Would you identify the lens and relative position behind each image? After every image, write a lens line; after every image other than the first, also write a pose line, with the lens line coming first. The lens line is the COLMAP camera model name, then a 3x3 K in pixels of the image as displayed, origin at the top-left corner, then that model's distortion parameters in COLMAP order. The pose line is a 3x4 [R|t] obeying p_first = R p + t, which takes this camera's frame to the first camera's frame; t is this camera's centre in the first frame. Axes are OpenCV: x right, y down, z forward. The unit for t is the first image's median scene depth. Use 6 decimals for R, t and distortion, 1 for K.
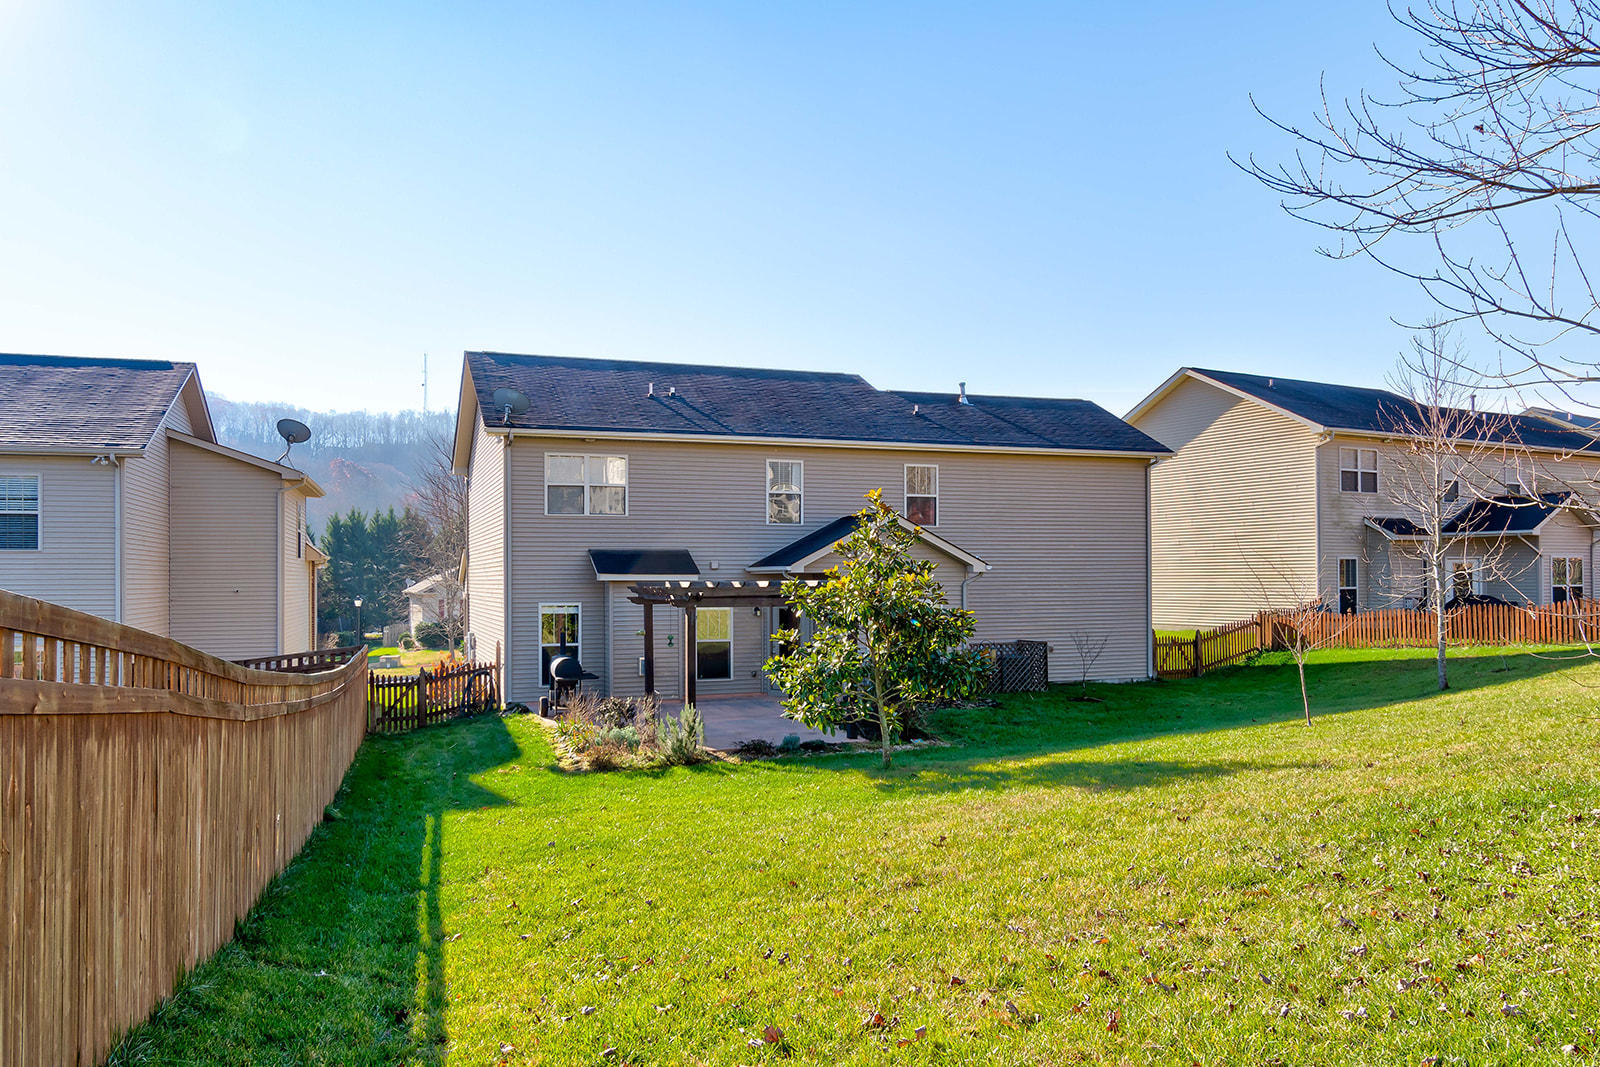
lens RADIAL K [[1193.7, 0, 800.0], [0, 1193.7, 533.5], [0, 0, 1]] dist [0.030258, -0.002443]
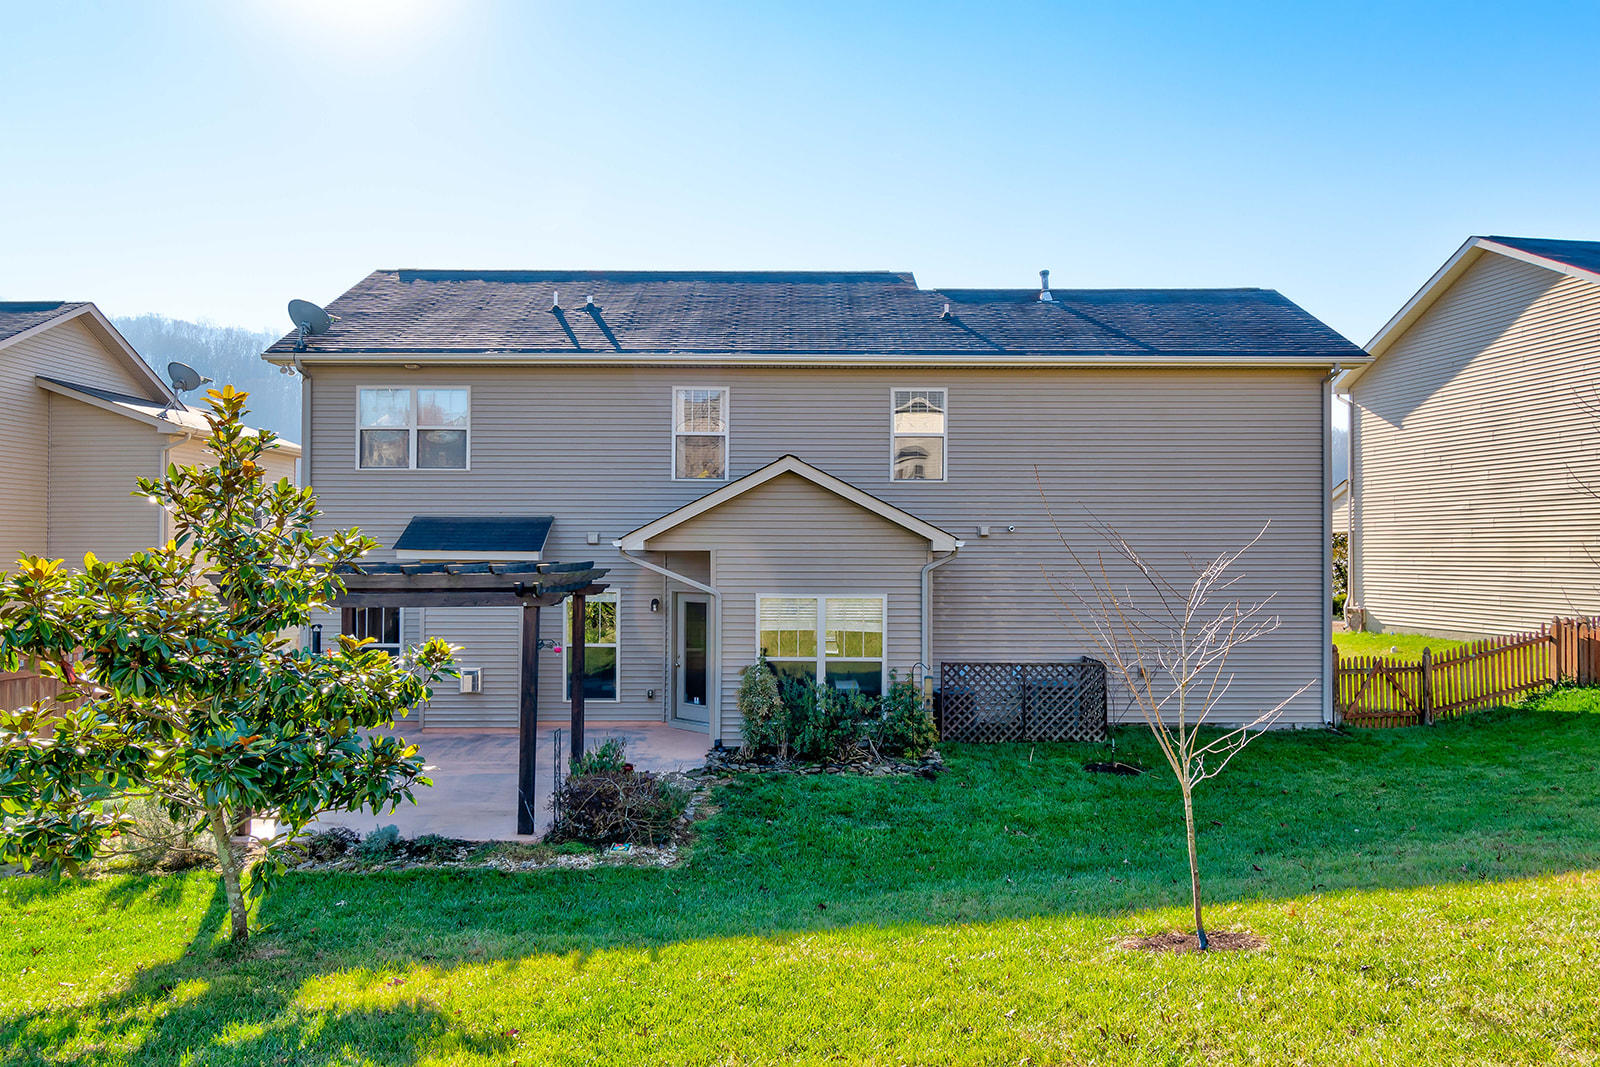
lens RADIAL K [[1193.7, 0, 800.0], [0, 1193.7, 533.5], [0, 0, 1]] dist [0.030258, -0.002443]
pose [[0.945000, 0.000307, -0.327071, 0.231247], [0.005723, 0.999831, 0.017474, 0.009911], [0.327021, -0.018384, 0.944838, 0.318247]]
